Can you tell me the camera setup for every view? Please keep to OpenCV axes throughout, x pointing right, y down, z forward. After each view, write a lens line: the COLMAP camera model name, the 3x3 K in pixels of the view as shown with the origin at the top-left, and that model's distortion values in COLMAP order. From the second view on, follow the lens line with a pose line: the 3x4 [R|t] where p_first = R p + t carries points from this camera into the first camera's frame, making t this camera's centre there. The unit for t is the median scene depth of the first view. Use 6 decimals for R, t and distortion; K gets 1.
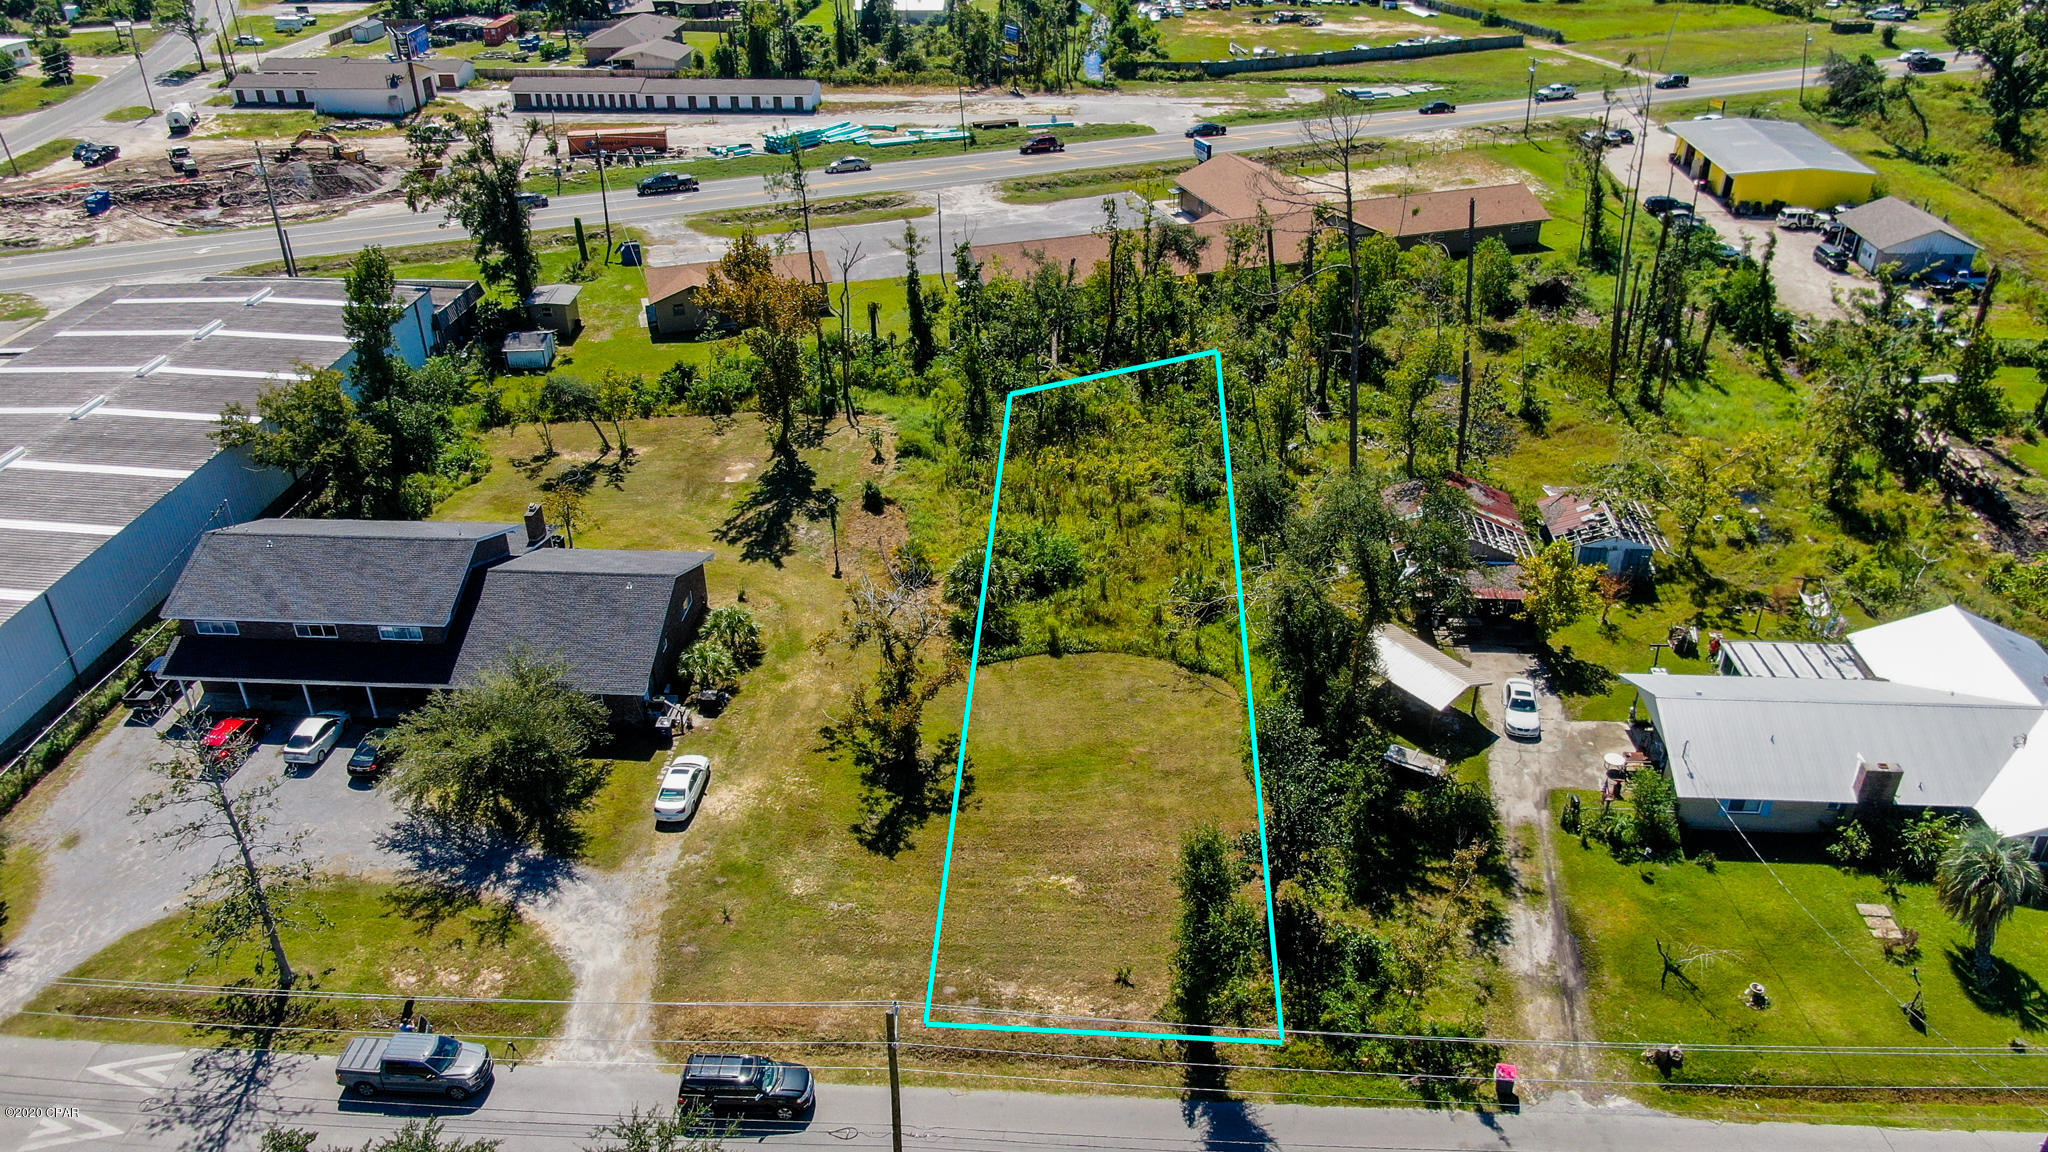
lens RADIAL K [[1477.3, 0, 1024.0], [0, 1477.3, 576.0], [0, 0, 1]] dist [-0.021937, 0.008757]
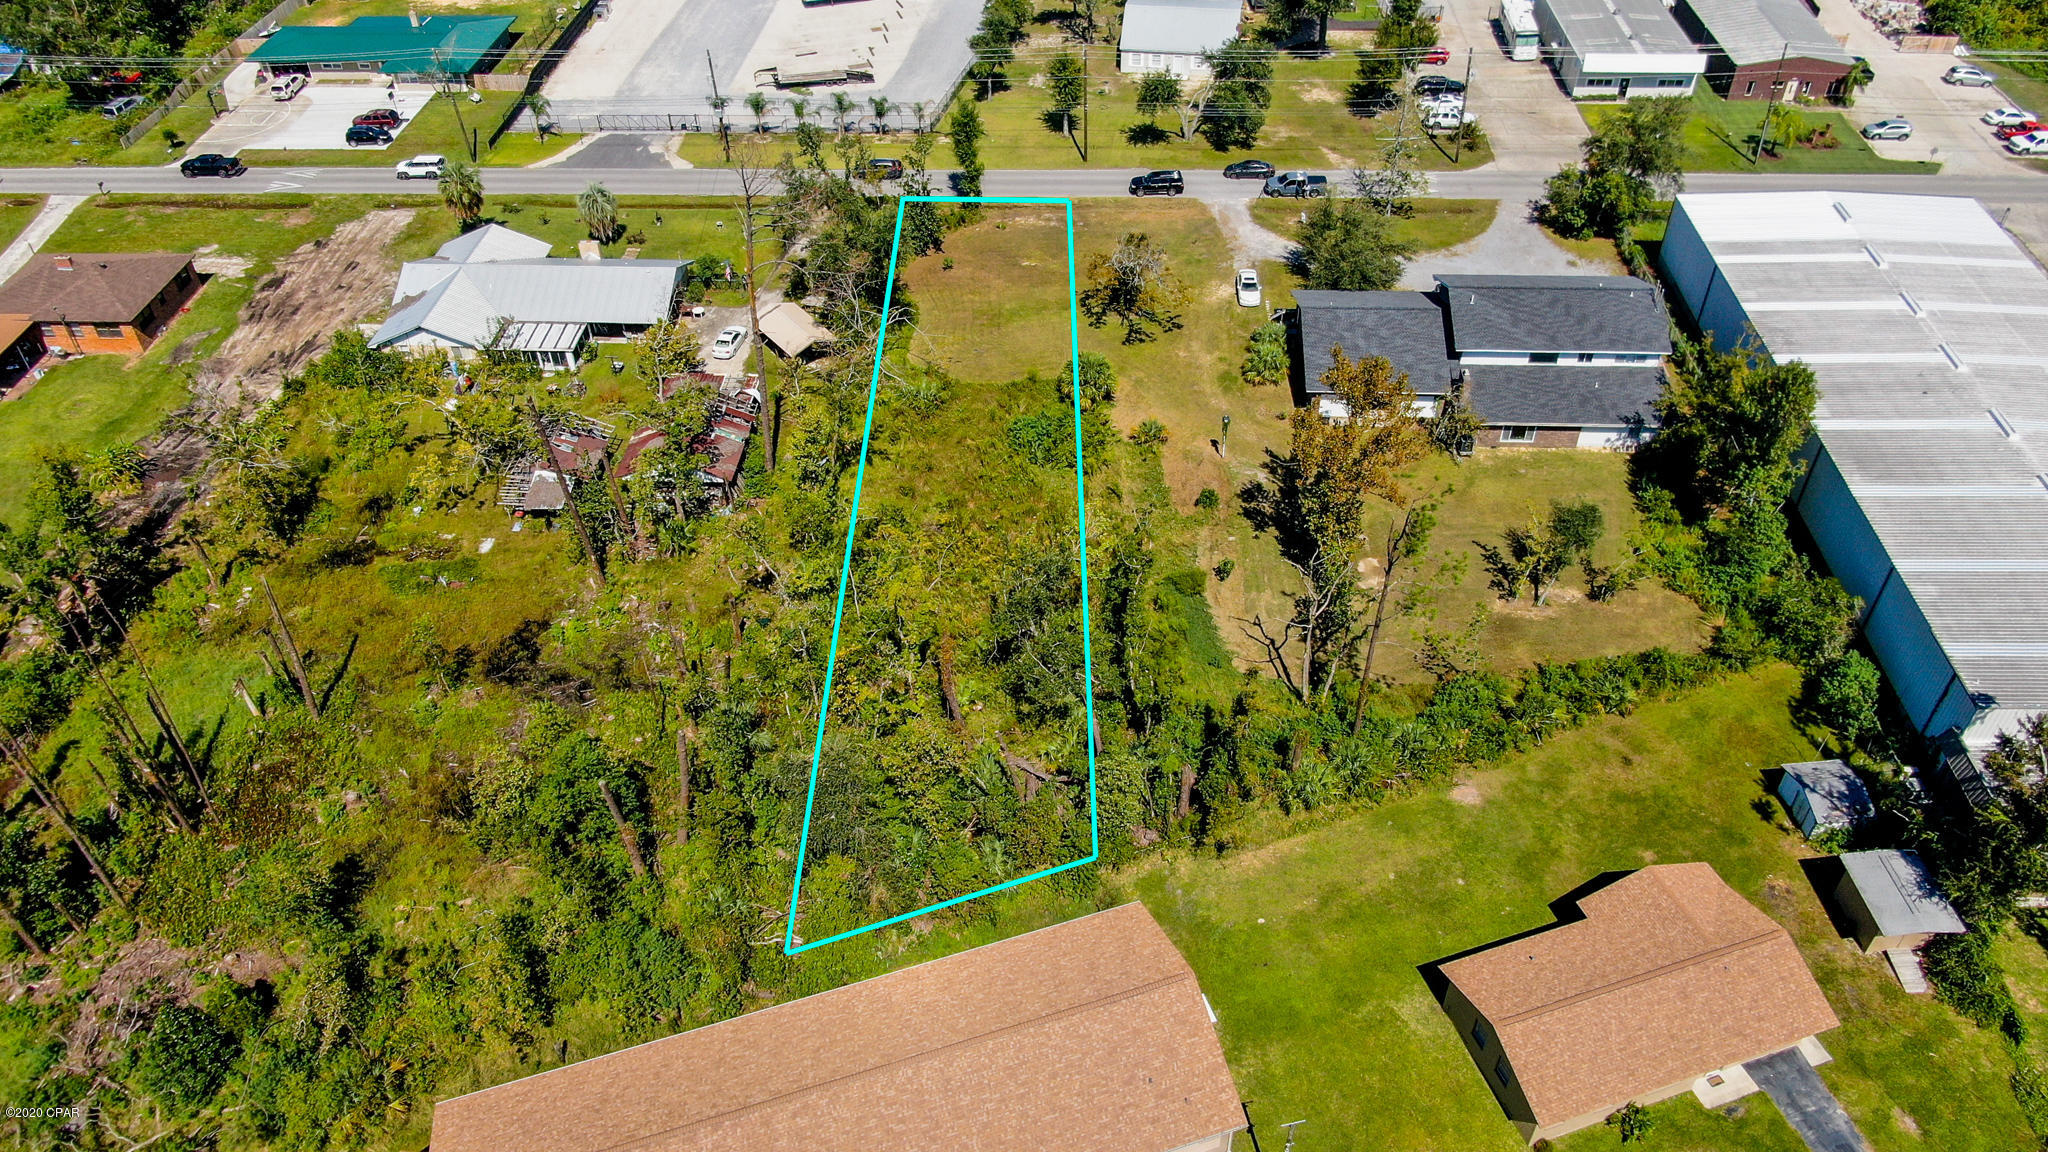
lens RADIAL K [[1488.5, 0, 1024.0], [0, 1488.5, 576.0], [0, 0, 1]] dist [-0.011846, 0.000775]
pose [[-0.999547, 0.029053, 0.007804, 0.026113], [0.017139, 0.336781, 0.941427, -1.401242], [0.024723, 0.941135, -0.337126, 1.923786]]
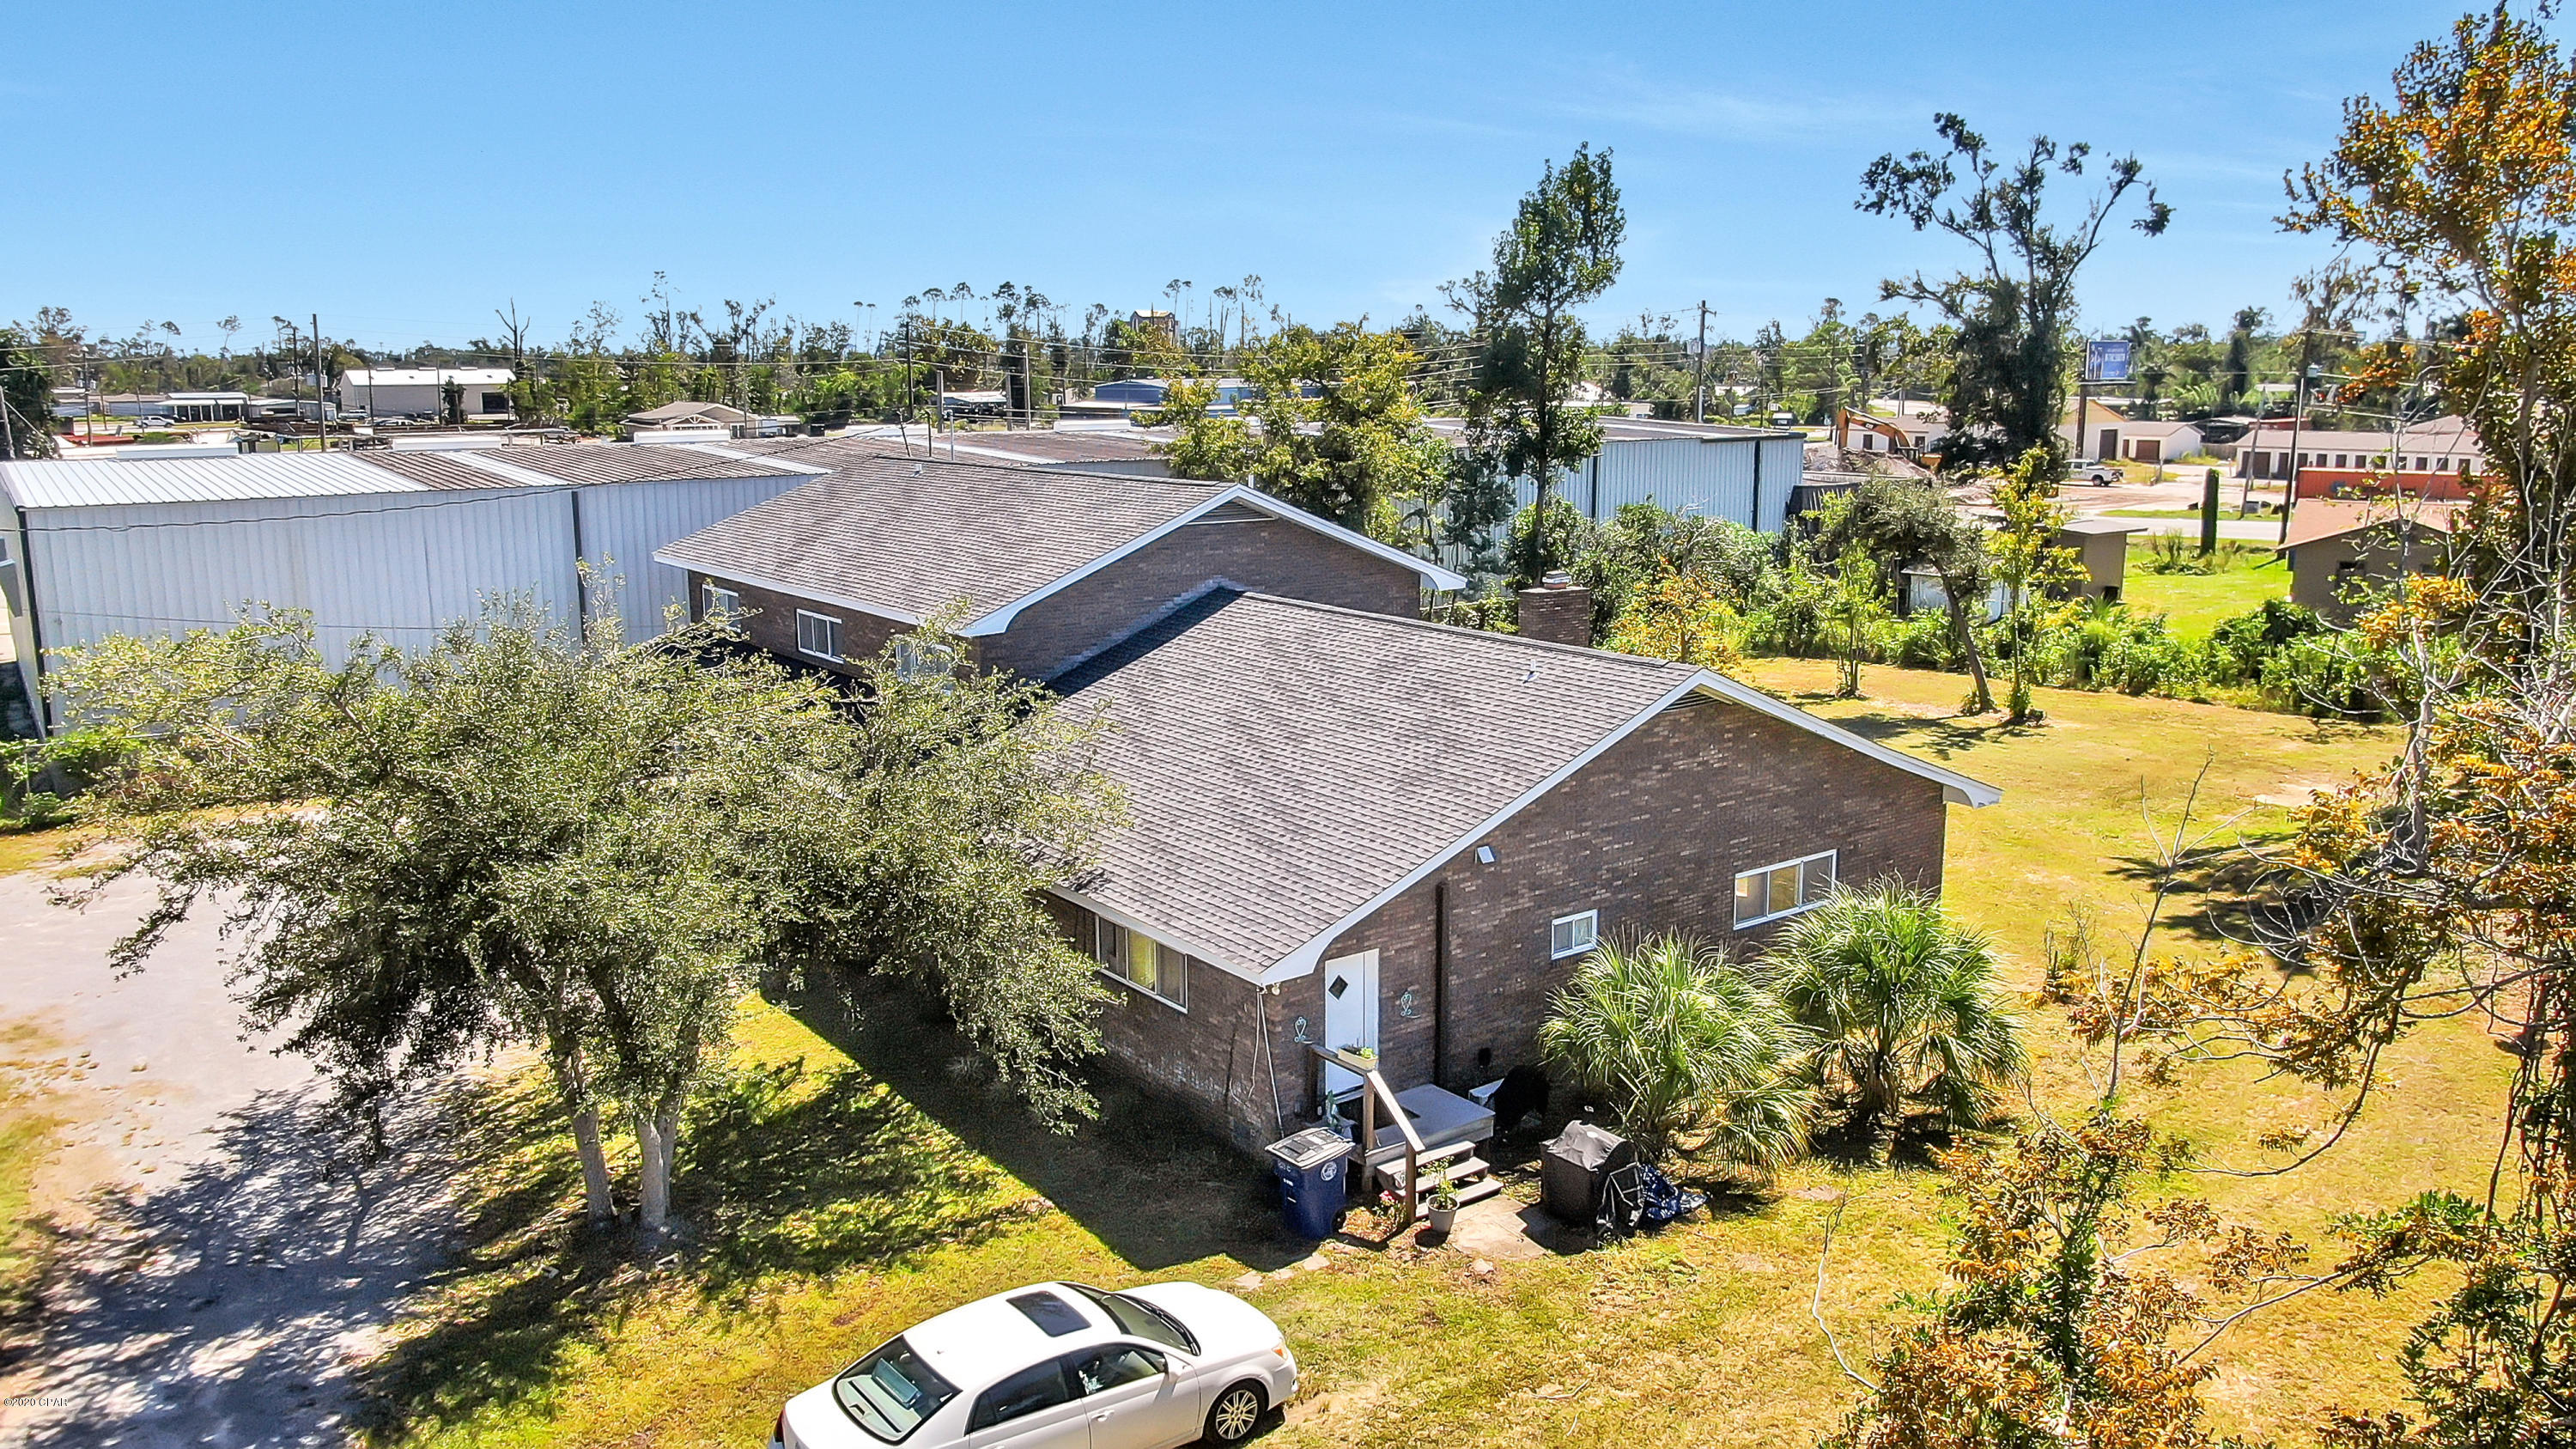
lens RADIAL K [[1872.5, 0, 1288.0], [0, 1872.5, 724.5], [0, 0, 1]] dist [-0.011846, 0.000775]
pose [[0.641638, 0.150023, -0.752193, -0.052221], [-0.385661, 0.910803, -0.147321, 0.090065], [0.662998, 0.384618, 0.642264, 0.855034]]
